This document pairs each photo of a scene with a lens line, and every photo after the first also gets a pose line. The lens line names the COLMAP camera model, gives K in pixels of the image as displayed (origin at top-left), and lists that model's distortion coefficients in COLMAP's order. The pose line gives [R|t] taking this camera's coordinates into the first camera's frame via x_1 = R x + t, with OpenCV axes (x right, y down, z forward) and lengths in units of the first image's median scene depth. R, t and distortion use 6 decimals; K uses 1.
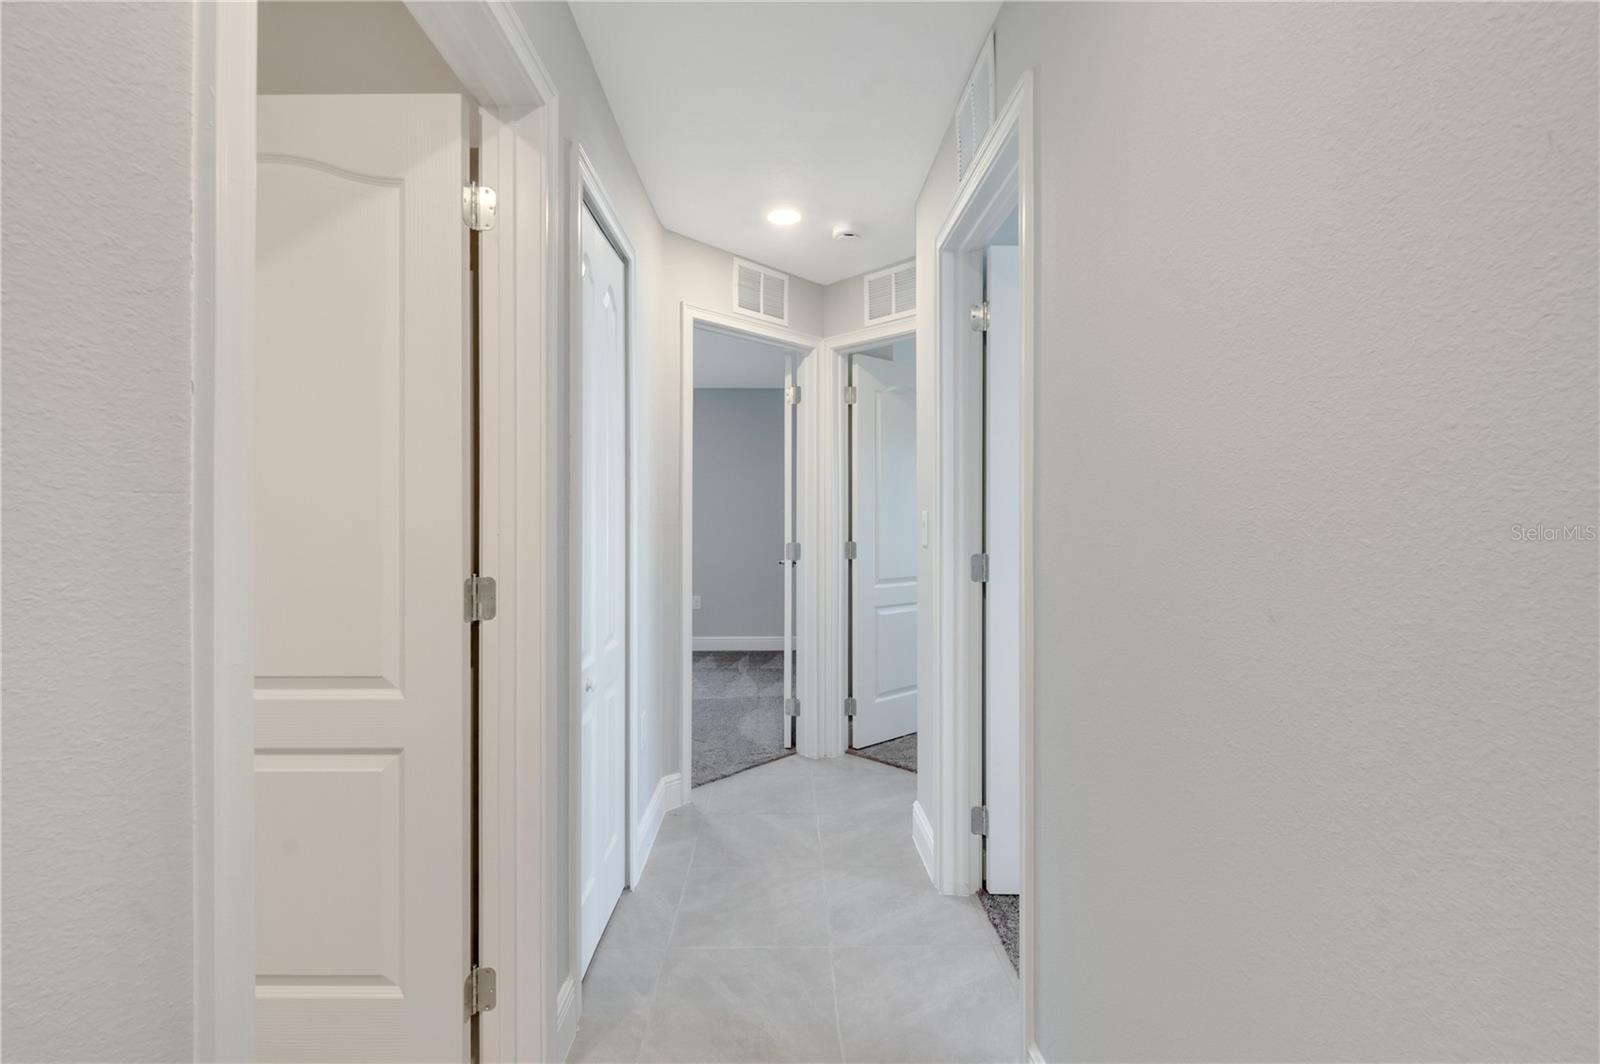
lens RADIAL K [[717.9, 0, 800.0], [0, 717.9, 532.0], [0, 0, 1]] dist [-0.000958, -0.000333]
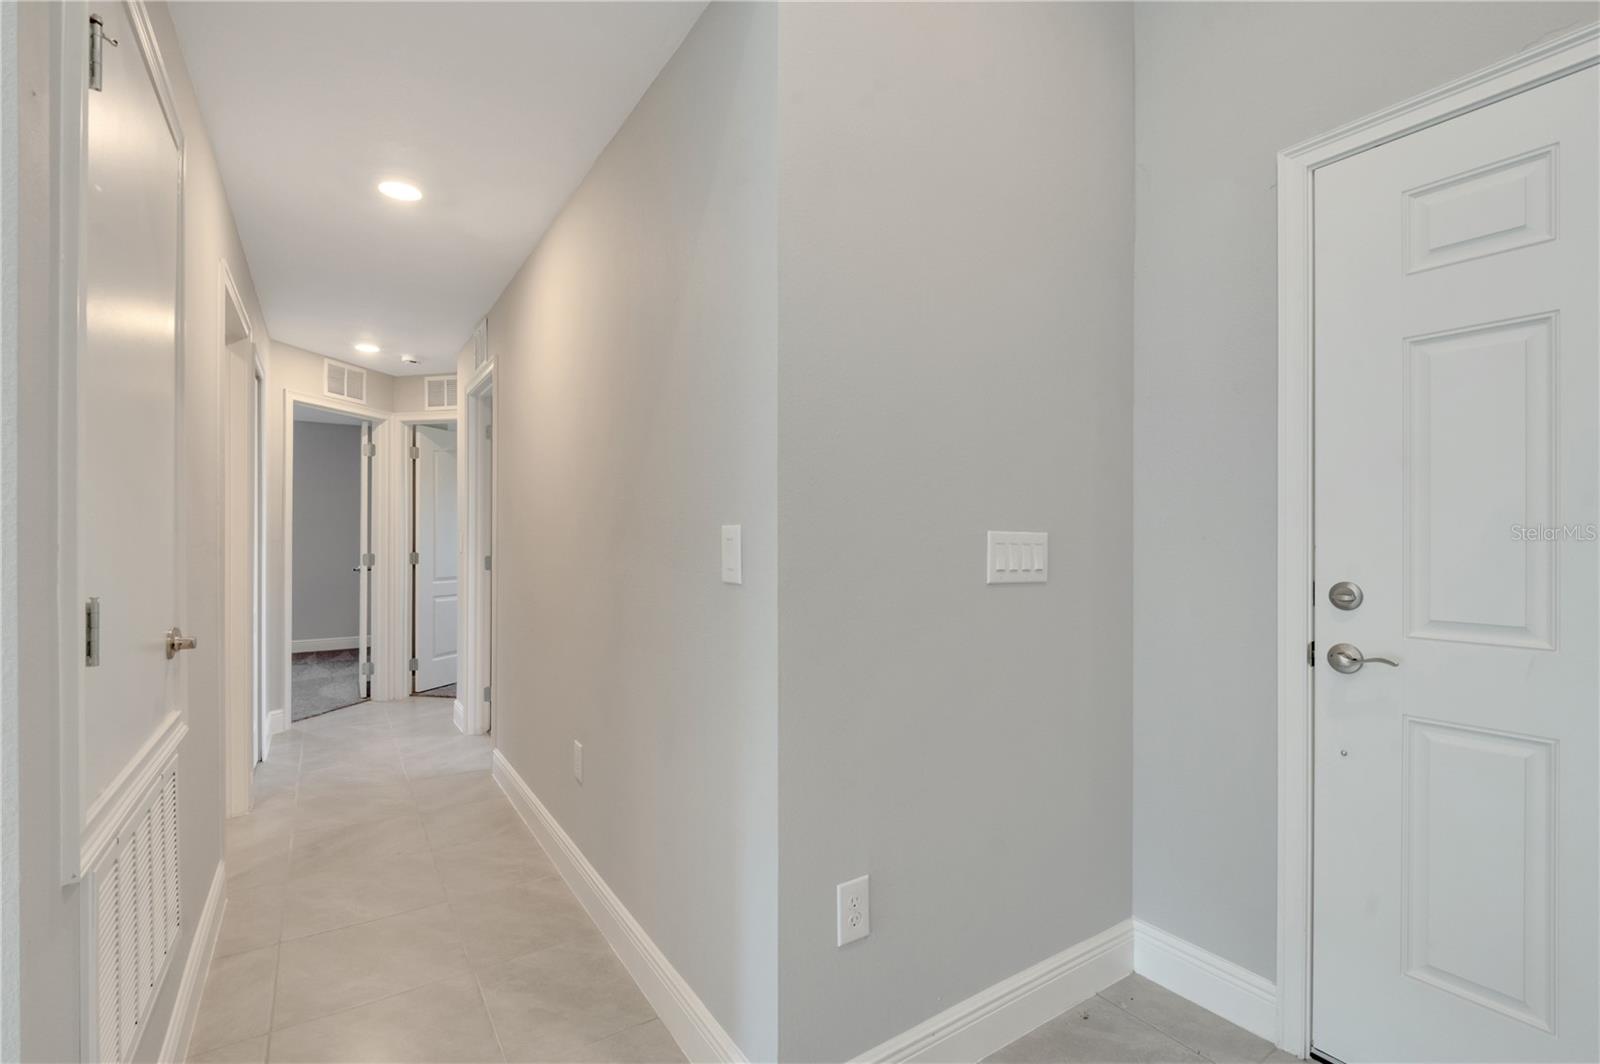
lens RADIAL K [[717.9, 0, 800.0], [0, 717.9, 532.0], [0, 0, 1]] dist [-0.000958, -0.000333]
pose [[0.846666, 0.004563, 0.532106, -0.044865], [0.009157, 0.999690, -0.023143, 0.012906], [-0.532046, 0.024467, 0.846362, -0.697112]]
